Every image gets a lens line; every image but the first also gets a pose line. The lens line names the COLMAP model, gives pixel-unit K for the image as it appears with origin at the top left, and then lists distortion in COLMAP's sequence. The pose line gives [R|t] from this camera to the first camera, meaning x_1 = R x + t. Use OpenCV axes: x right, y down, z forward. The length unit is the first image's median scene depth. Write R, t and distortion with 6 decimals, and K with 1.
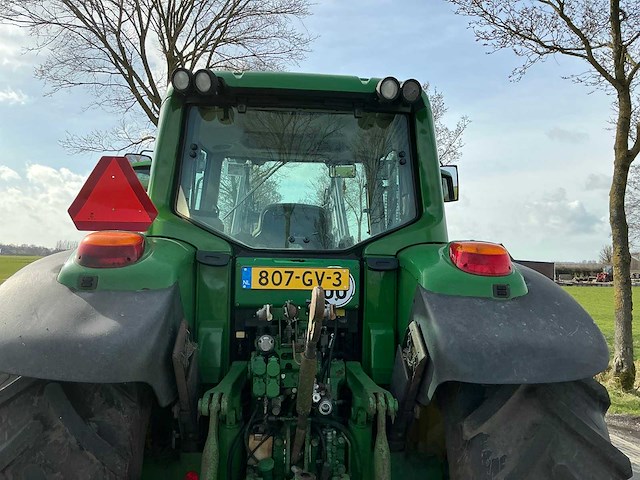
lens RADIAL K [[525.6, 0, 313.1], [0, 525.6, 239.2], [0, 0, 1]] dist [0.147883, -0.281860]
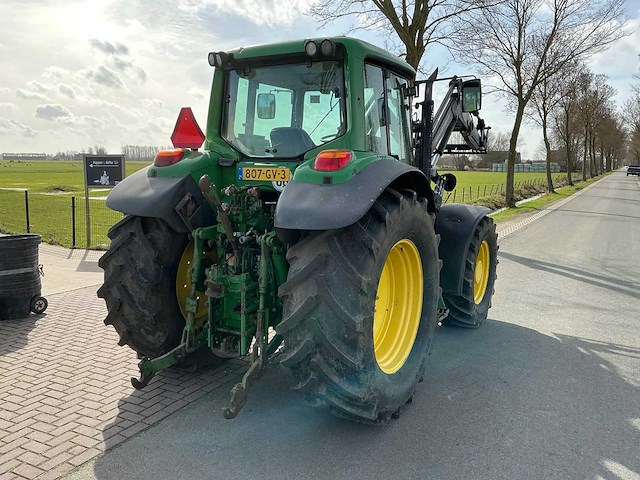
lens RADIAL K [[525.6, 0, 313.1], [0, 525.6, 239.2], [0, 0, 1]] dist [0.147883, -0.281860]
pose [[0.823903, 0.068411, -0.562586, 1.071227], [0.029925, 0.986051, 0.163730, 0.007614], [0.565940, -0.151733, 0.810364, -0.326319]]
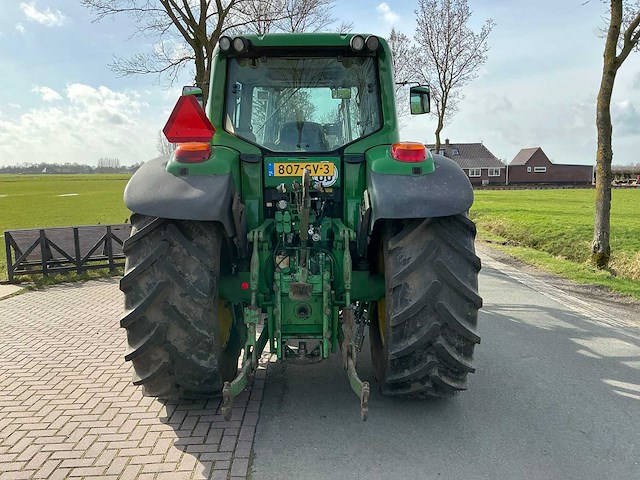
lens RADIAL K [[525.6, 0, 313.1], [0, 525.6, 239.2], [0, 0, 1]] dist [0.147883, -0.281860]
pose [[0.997274, -0.019026, -0.071289, 0.116130], [0.030484, 0.986111, 0.163269, 0.022375], [0.067193, -0.164997, 0.984003, -0.637499]]
